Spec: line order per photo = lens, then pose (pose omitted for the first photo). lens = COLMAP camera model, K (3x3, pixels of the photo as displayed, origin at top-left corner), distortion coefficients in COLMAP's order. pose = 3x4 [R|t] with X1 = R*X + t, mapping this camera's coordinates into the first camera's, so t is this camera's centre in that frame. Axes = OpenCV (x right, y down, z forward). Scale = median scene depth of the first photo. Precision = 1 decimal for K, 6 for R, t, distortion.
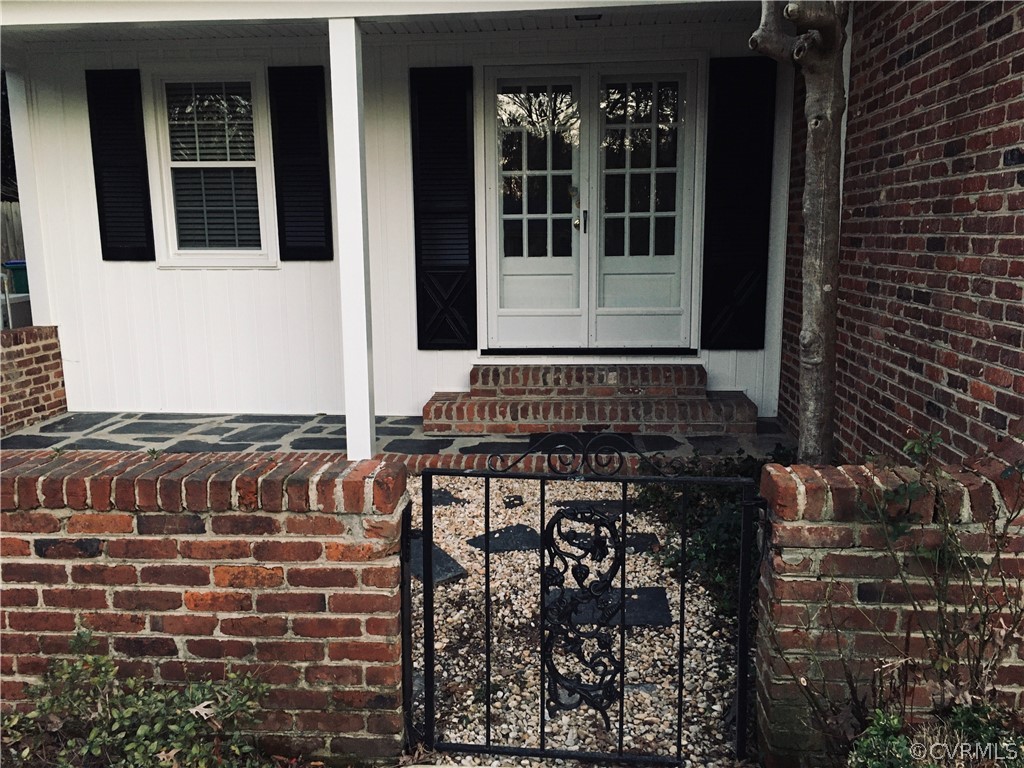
lens RADIAL K [[863.2, 0, 513.3], [0, 863.2, 385.0], [0, 0, 1]] dist [0.050108, -0.016488]
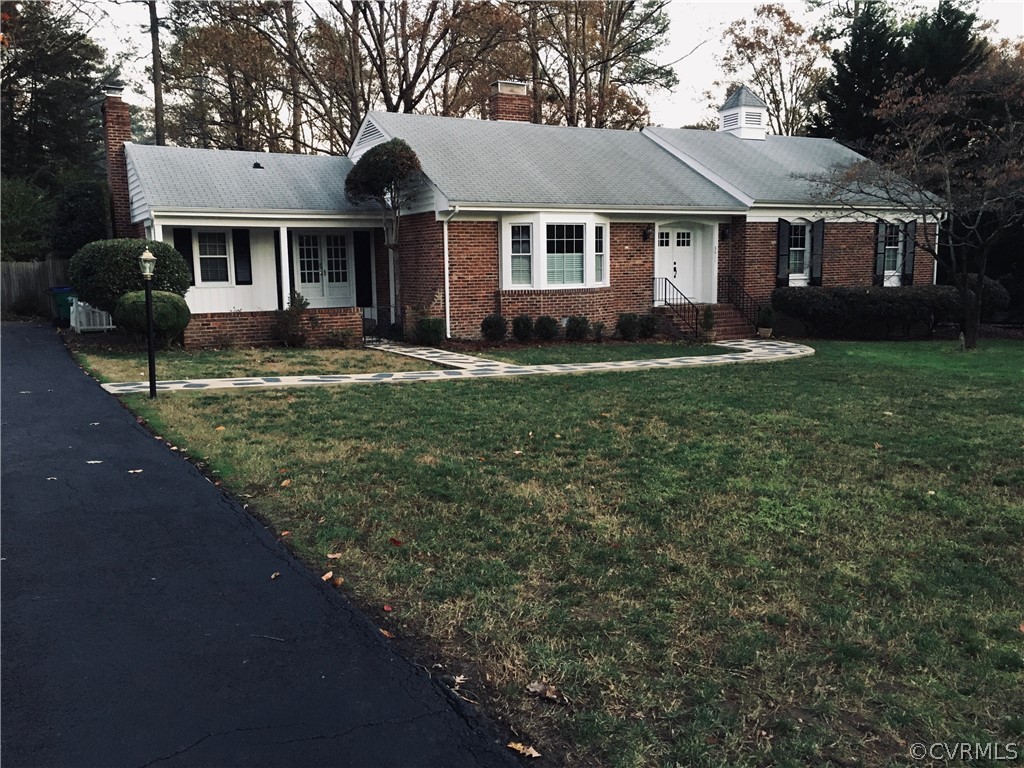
lens RADIAL K [[863.2, 0, 512.0], [0, 863.2, 385.9], [0, 0, 1]] dist [0.050108, -0.016488]
pose [[0.826249, -0.083501, 0.557082, -1.293841], [0.102225, 0.994758, -0.002513, 0.361292], [-0.553952, 0.059024, 0.830453, -2.352697]]
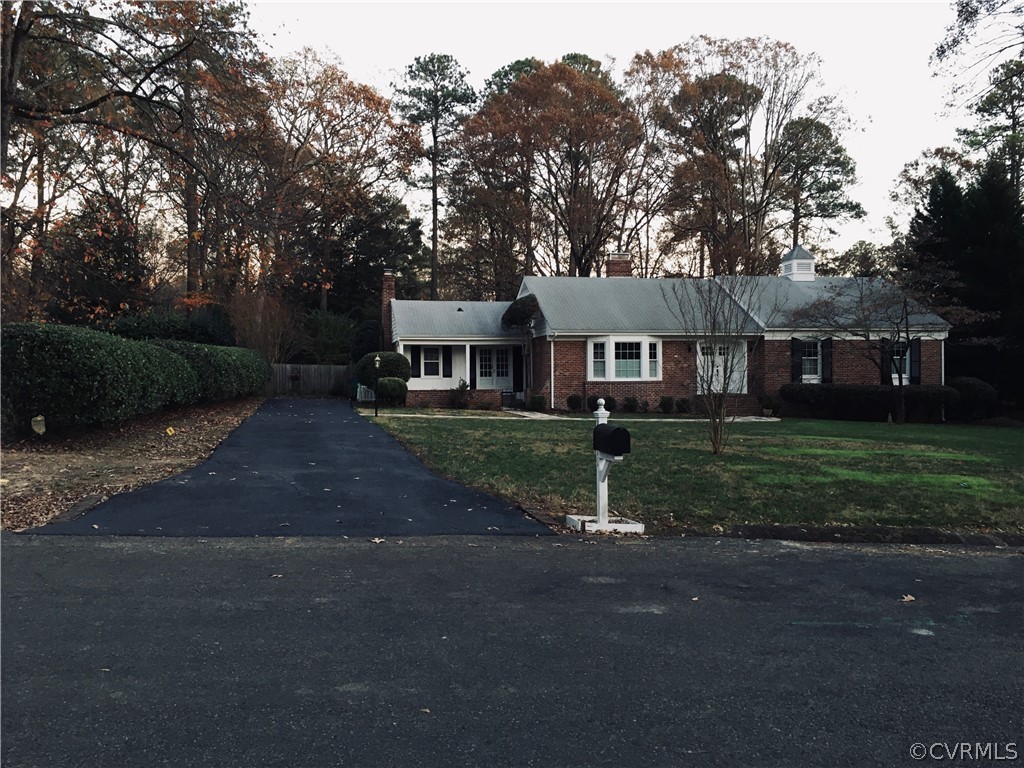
lens RADIAL K [[863.2, 0, 512.1], [0, 863.2, 381.0], [0, 0, 1]] dist [0.050108, -0.016488]
pose [[0.959570, 0.000359, 0.281471, -1.462569], [0.045888, 0.986421, -0.157696, 0.818163], [-0.277705, 0.164237, 0.946523, -4.631953]]
